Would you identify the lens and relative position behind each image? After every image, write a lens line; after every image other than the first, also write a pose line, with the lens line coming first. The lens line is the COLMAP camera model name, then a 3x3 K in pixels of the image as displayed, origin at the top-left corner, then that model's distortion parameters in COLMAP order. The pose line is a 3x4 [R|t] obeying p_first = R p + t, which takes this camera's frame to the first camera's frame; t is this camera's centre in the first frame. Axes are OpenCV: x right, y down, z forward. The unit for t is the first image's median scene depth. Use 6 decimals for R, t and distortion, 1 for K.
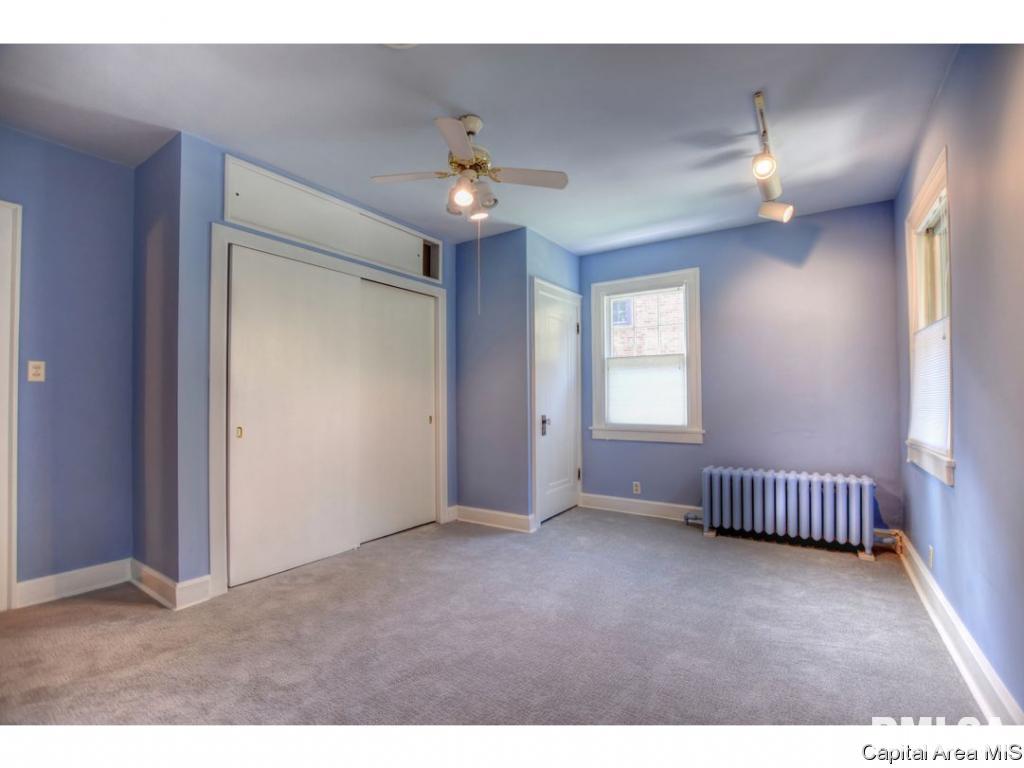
lens RADIAL K [[461.8, 0, 508.9], [0, 461.8, 385.5], [0, 0, 1]] dist [-0.028940, 0.000407]
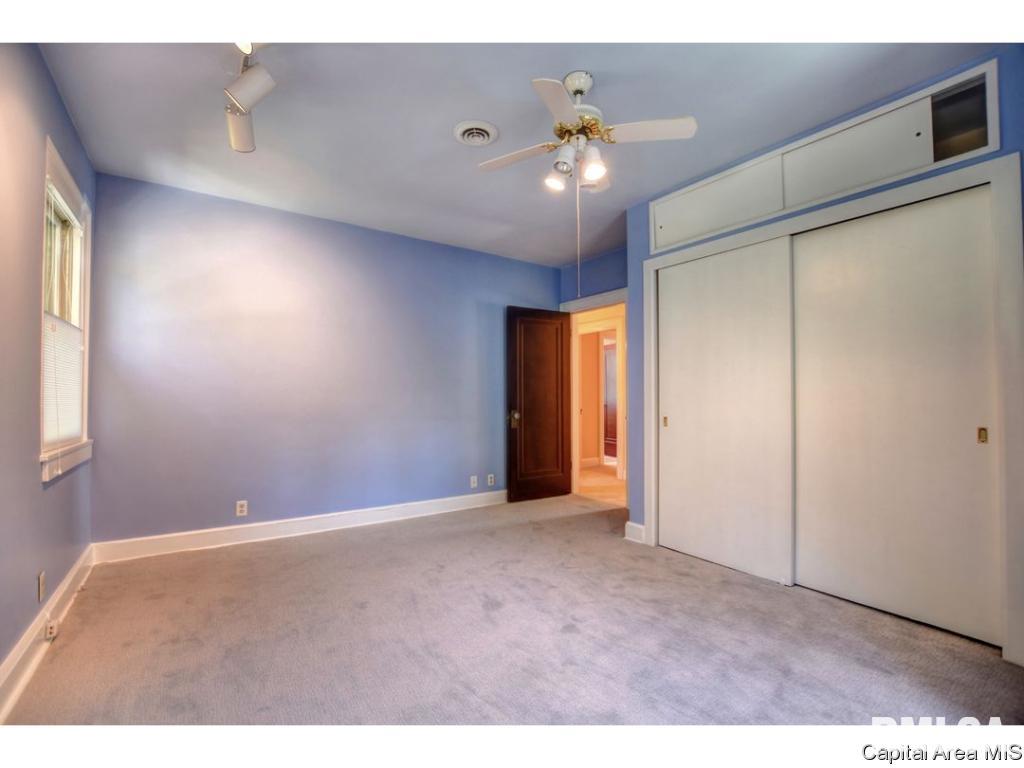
lens RADIAL K [[461.8, 0, 508.9], [0, 461.8, 385.5], [0, 0, 1]] dist [-0.028940, 0.000407]
pose [[-0.371357, -0.015624, -0.928359, 0.588250], [0.030683, 0.999106, -0.029089, 0.024616], [0.927983, -0.039288, -0.370545, 0.898654]]
